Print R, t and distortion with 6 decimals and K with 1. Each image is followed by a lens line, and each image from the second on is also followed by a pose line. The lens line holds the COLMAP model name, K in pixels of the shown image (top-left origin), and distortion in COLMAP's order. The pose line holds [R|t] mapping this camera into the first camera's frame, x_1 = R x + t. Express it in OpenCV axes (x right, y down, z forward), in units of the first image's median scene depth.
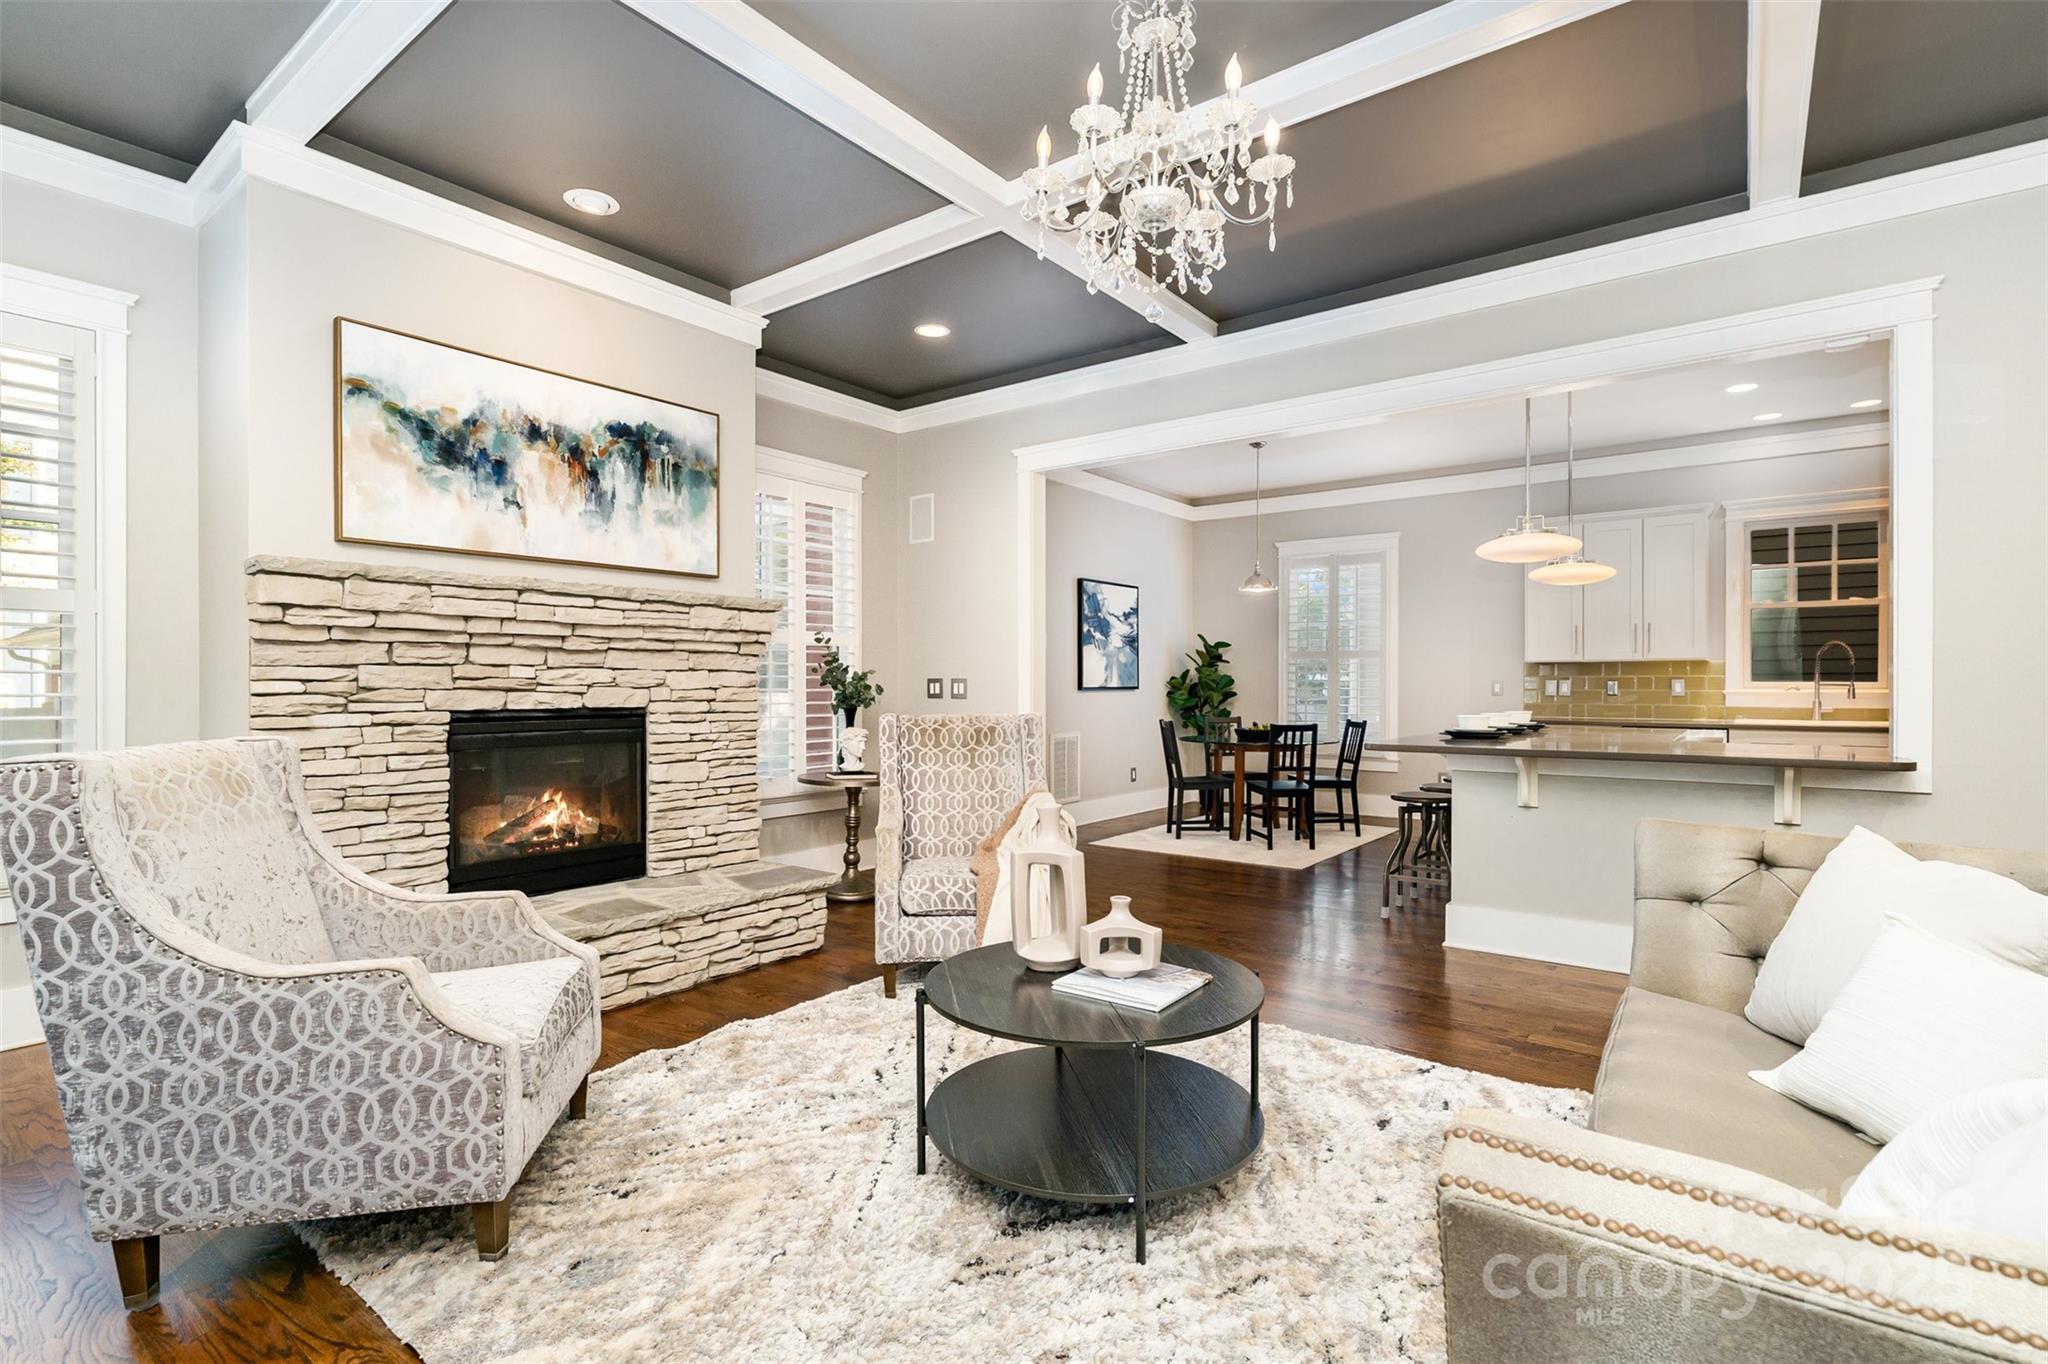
lens RADIAL K [[945.3, 0, 1025.5], [0, 945.3, 686.1], [0, 0, 1]] dist [-0.005597, -0.000020]
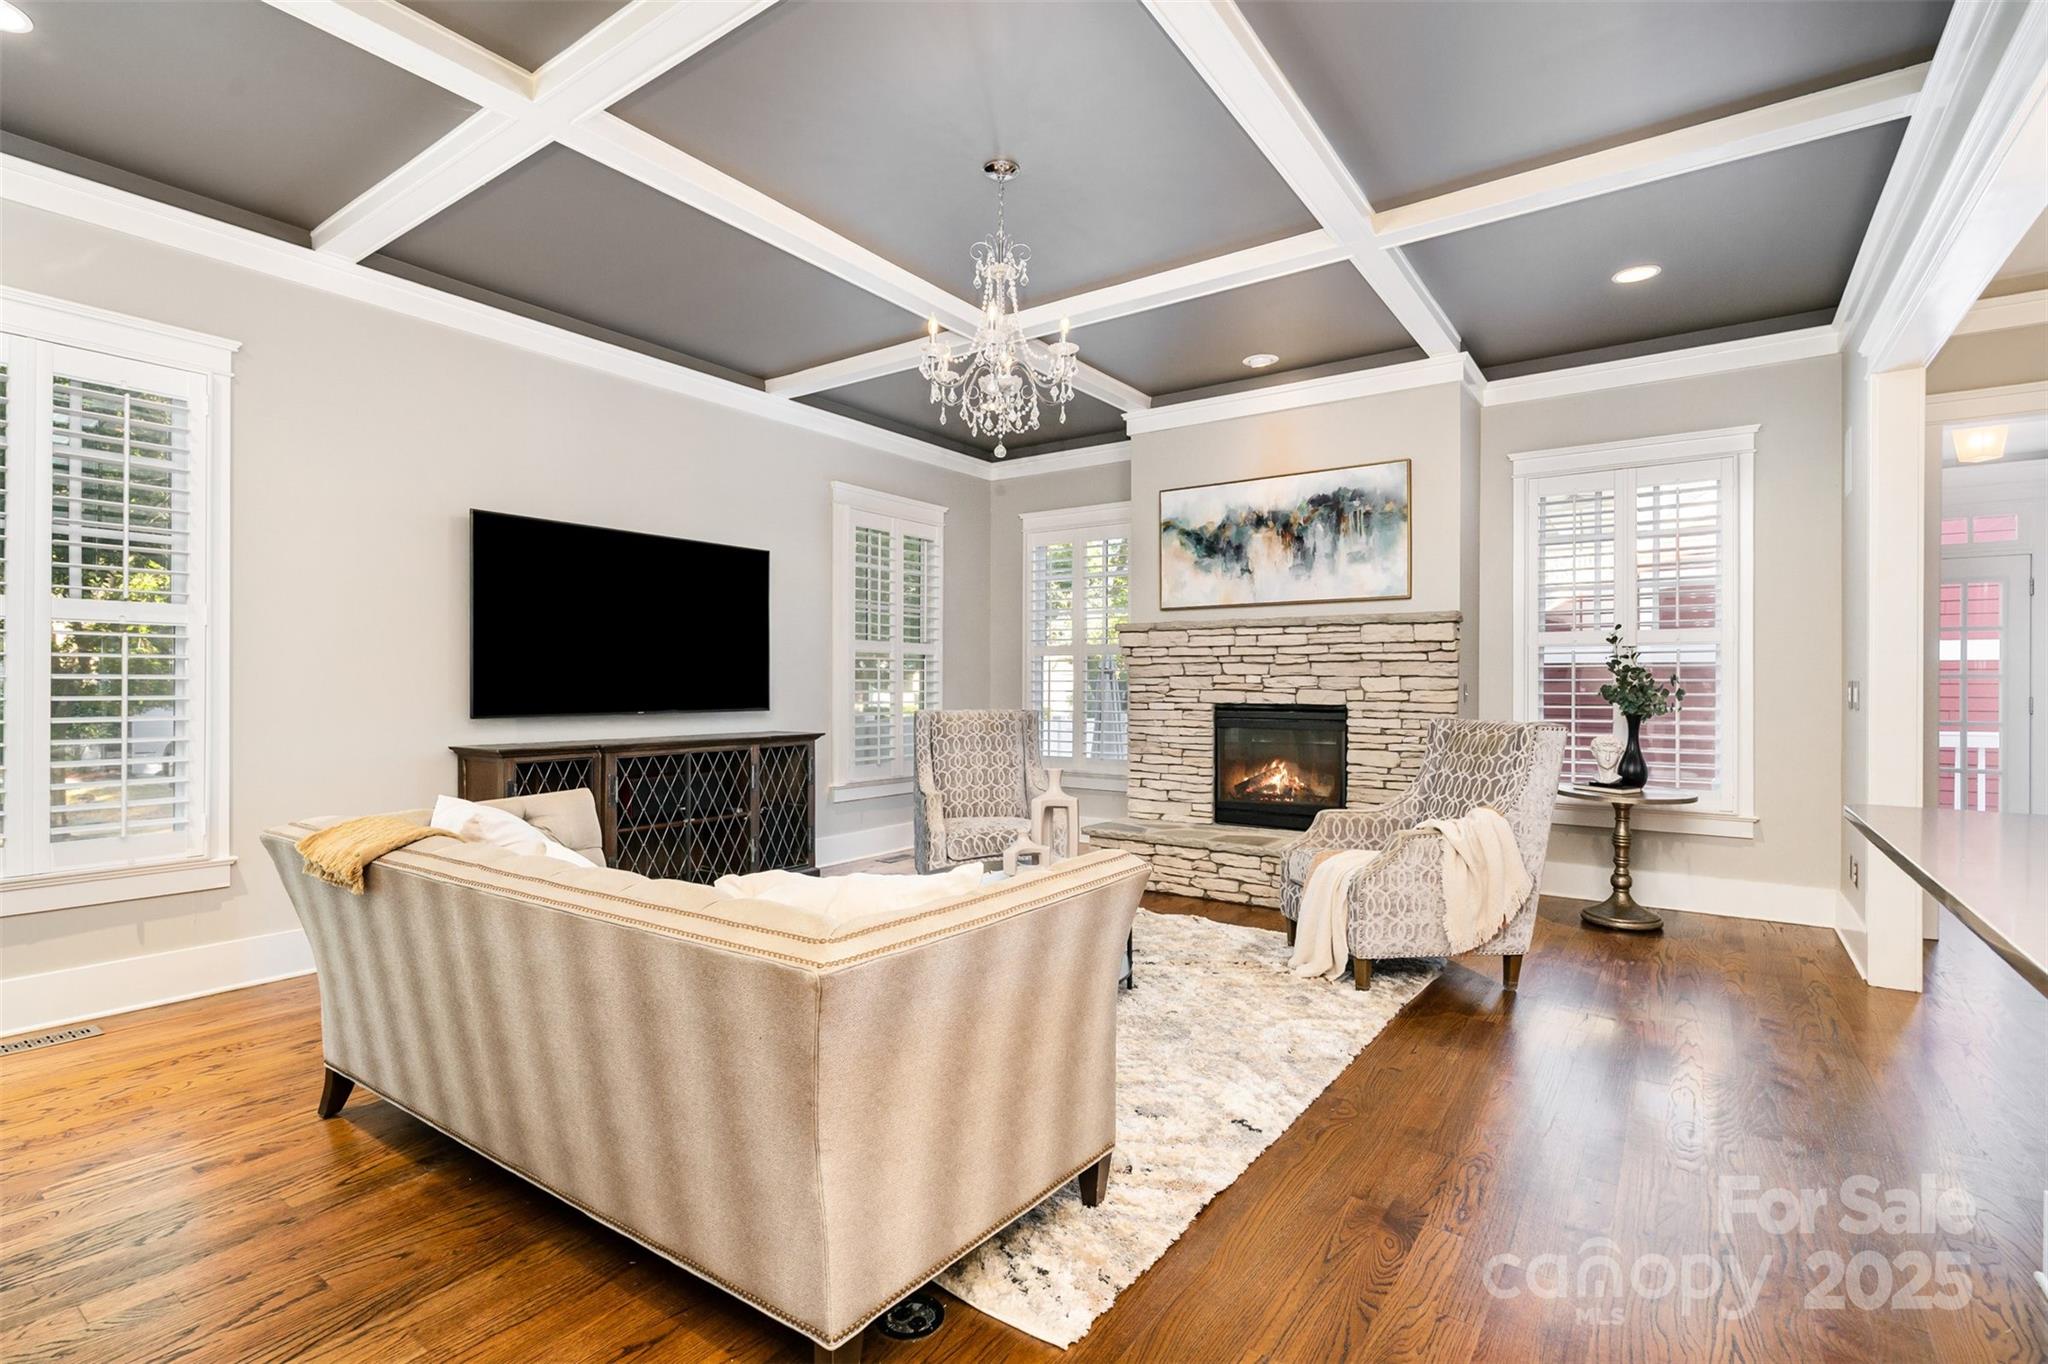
lens RADIAL K [[945.3, 0, 1025.5], [0, 945.3, 686.1], [0, 0, 1]] dist [-0.005597, -0.000020]
pose [[0.051539, 0.000454, -0.998671, 0.920847], [-0.005430, 0.999985, 0.000174, -0.001923], [0.998656, 0.005414, 0.051541, 0.517262]]
